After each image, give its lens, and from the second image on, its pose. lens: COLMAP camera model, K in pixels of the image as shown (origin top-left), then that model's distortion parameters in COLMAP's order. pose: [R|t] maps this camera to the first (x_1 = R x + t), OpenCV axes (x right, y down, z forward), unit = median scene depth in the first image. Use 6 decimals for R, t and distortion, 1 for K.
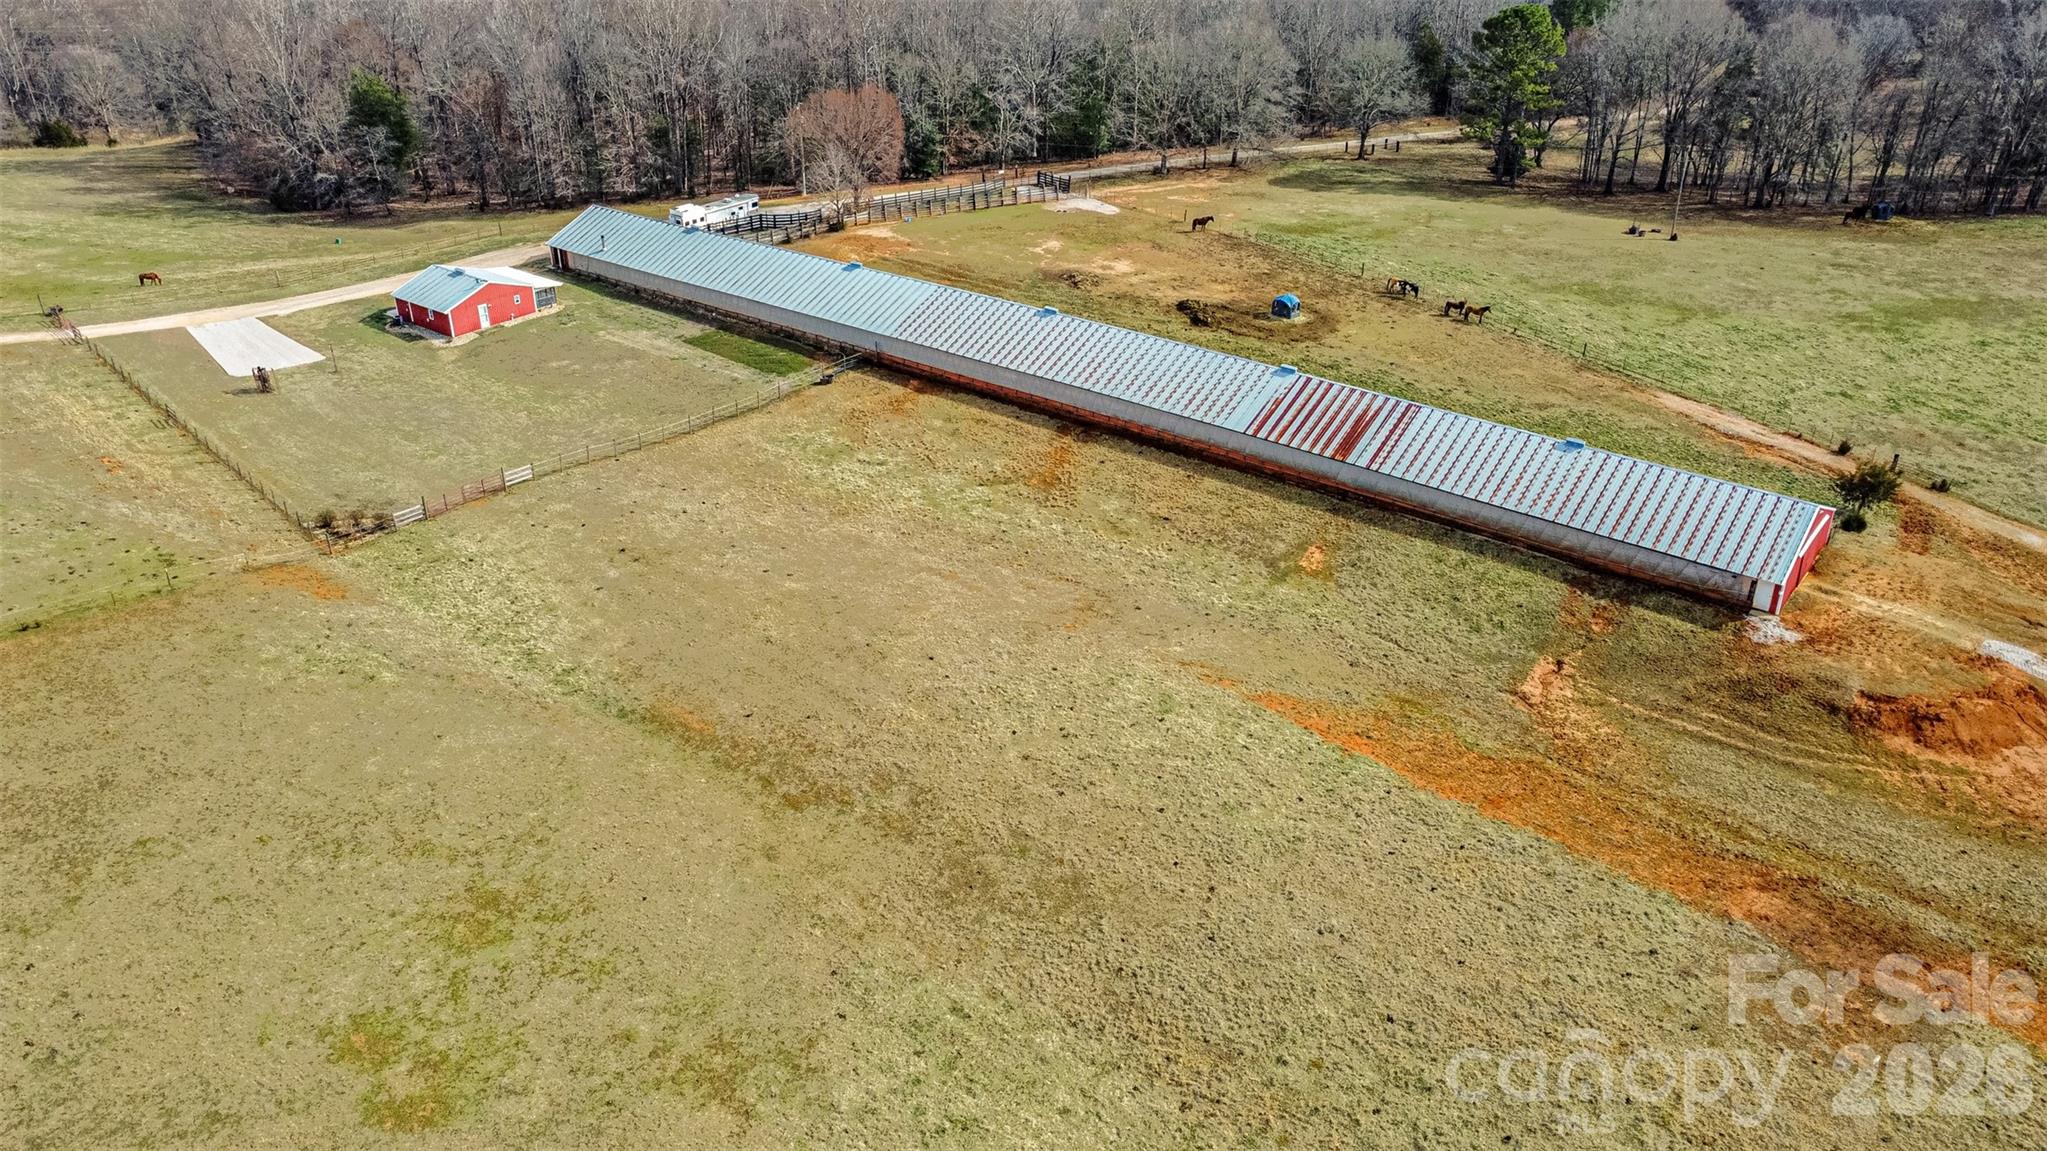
lens RADIAL K [[1547.8, 0, 985.6], [0, 1547.8, 526.8], [0, 0, 1]] dist [-0.151038, 0.236830]
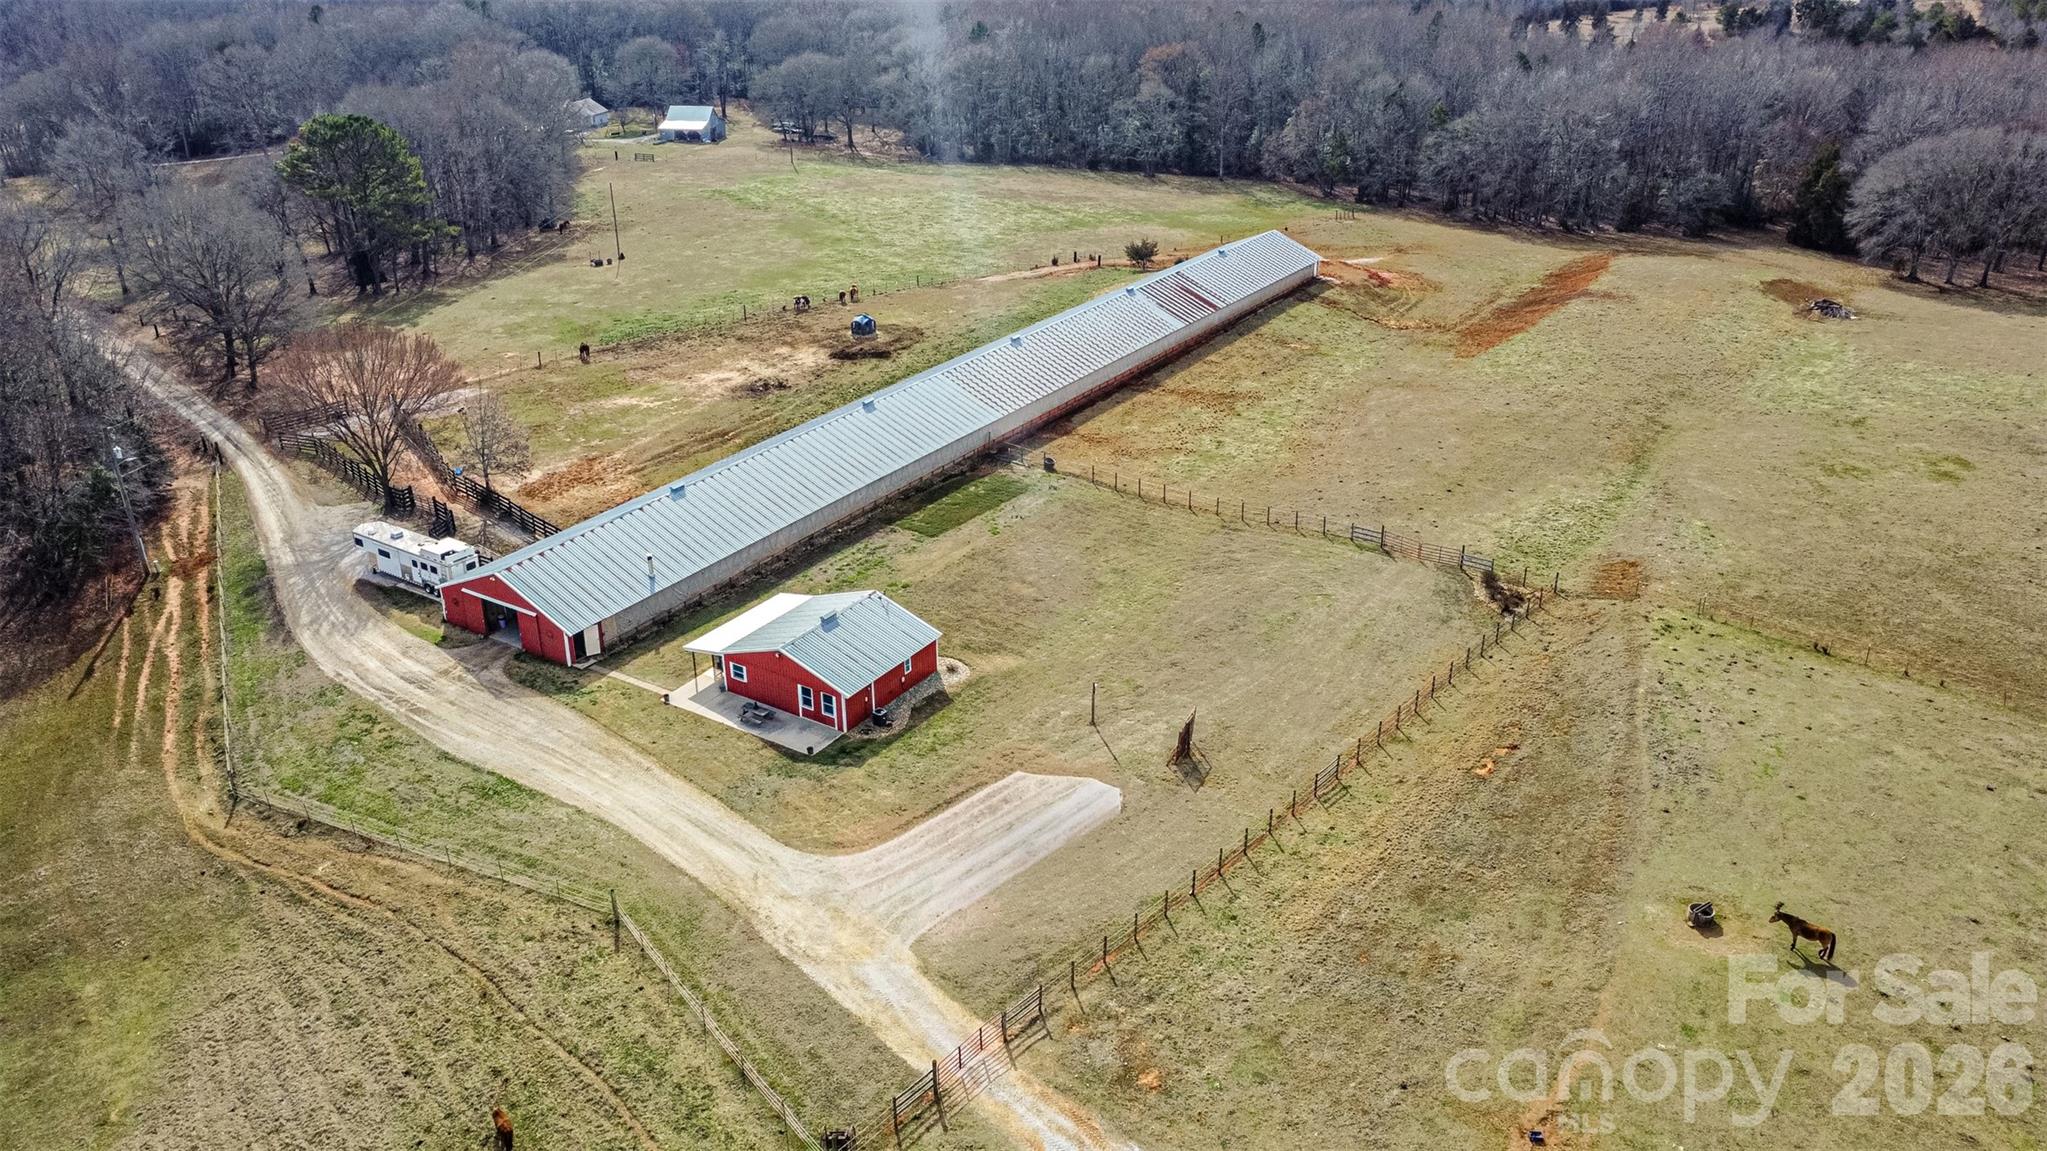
lens RADIAL K [[1525.2, 0, 1023.5], [0, 1525.2, 575.5], [0, 0, 1]] dist [-0.139246, 0.225867]
pose [[-0.119872, -0.406394, 0.905801, -0.944855], [0.440788, 0.795735, 0.415345, -0.418916], [-0.889571, 0.449055, 0.083747, 0.876210]]
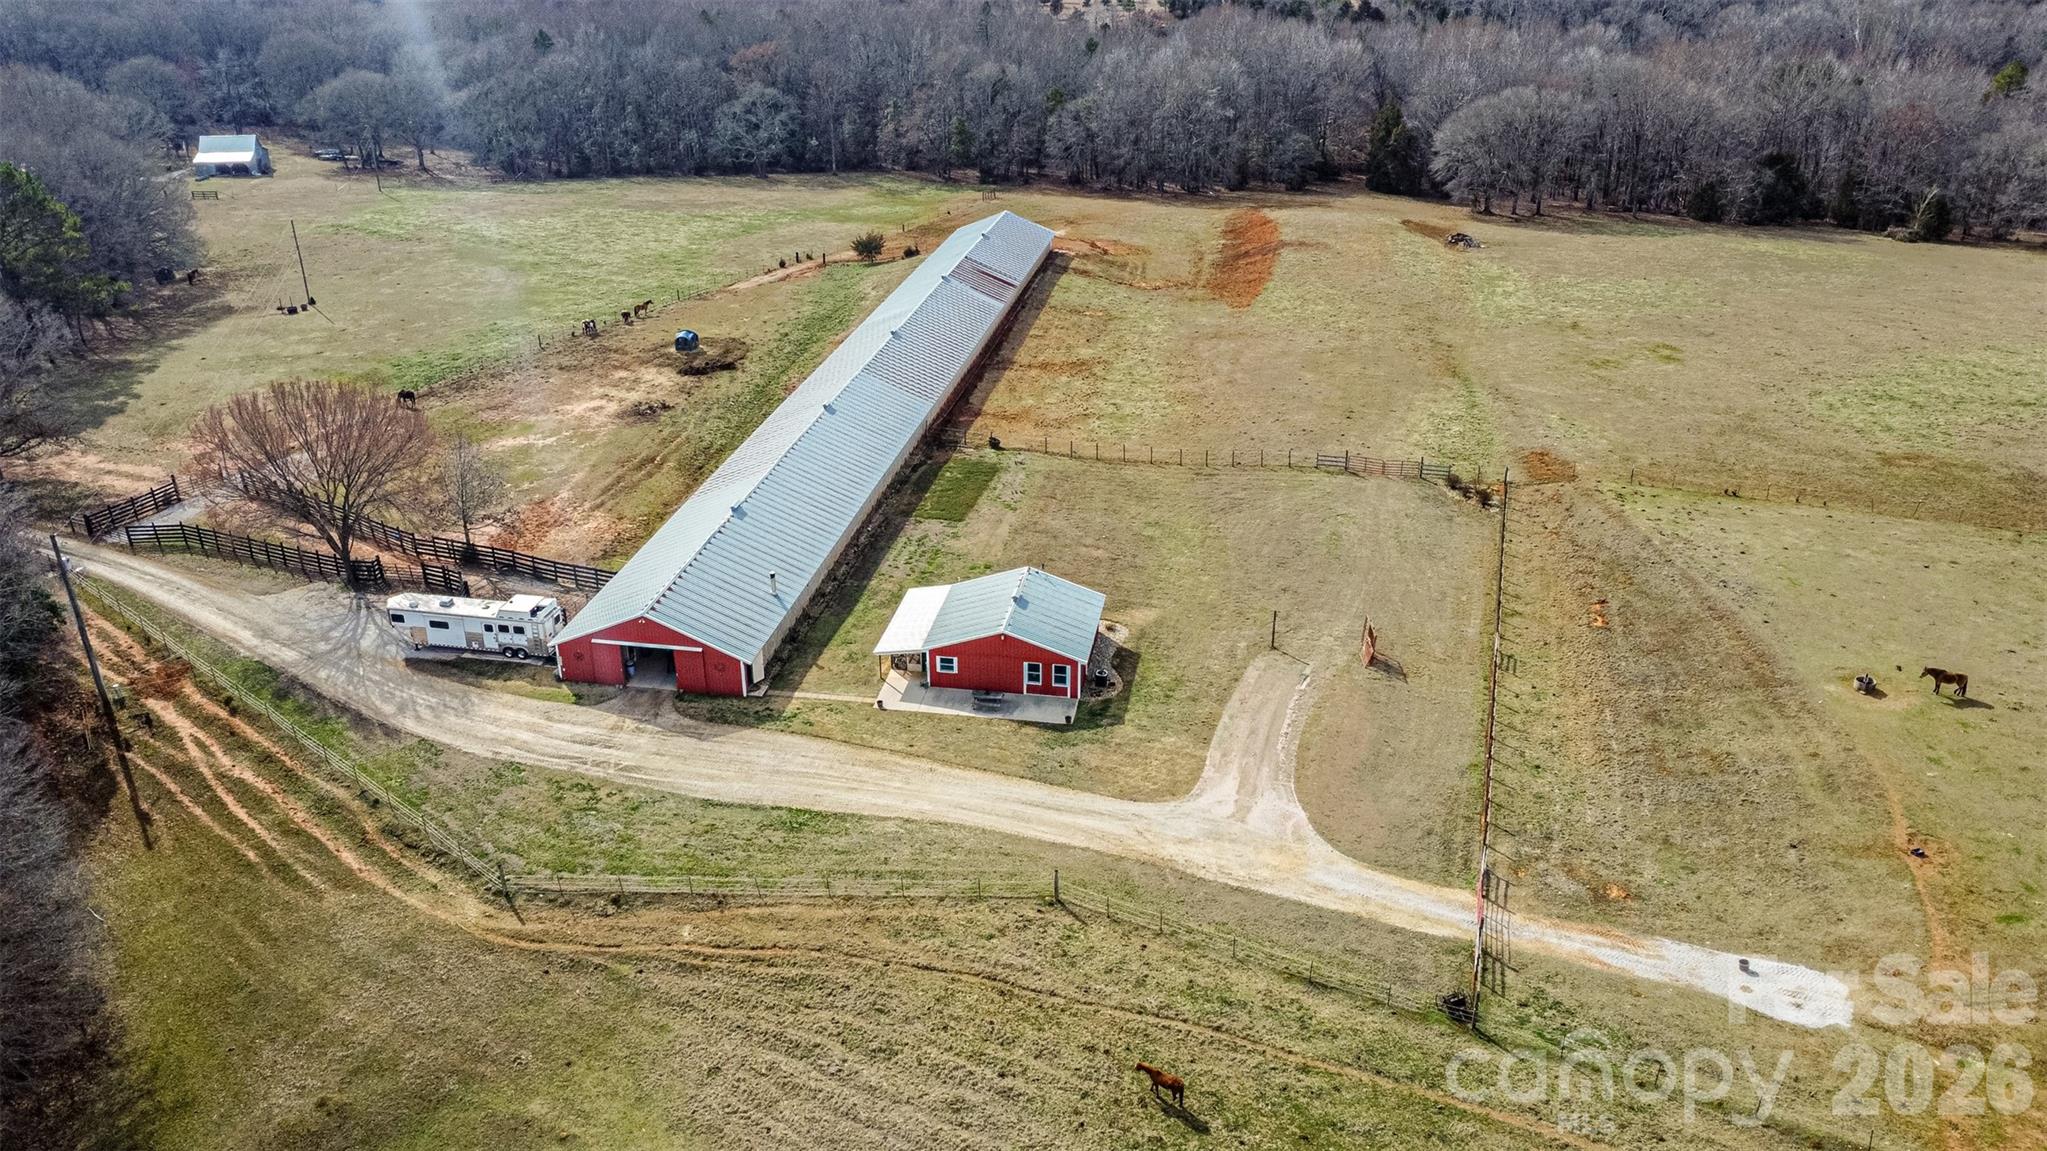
lens RADIAL K [[1525.2, 0, 1023.5], [0, 1525.2, 575.5], [0, 0, 1]] dist [-0.139246, 0.225867]
pose [[-0.494482, -0.355675, 0.793084, -0.884733], [0.388476, 0.725802, 0.567713, -0.559027], [-0.777544, 0.588818, -0.220725, 1.153923]]
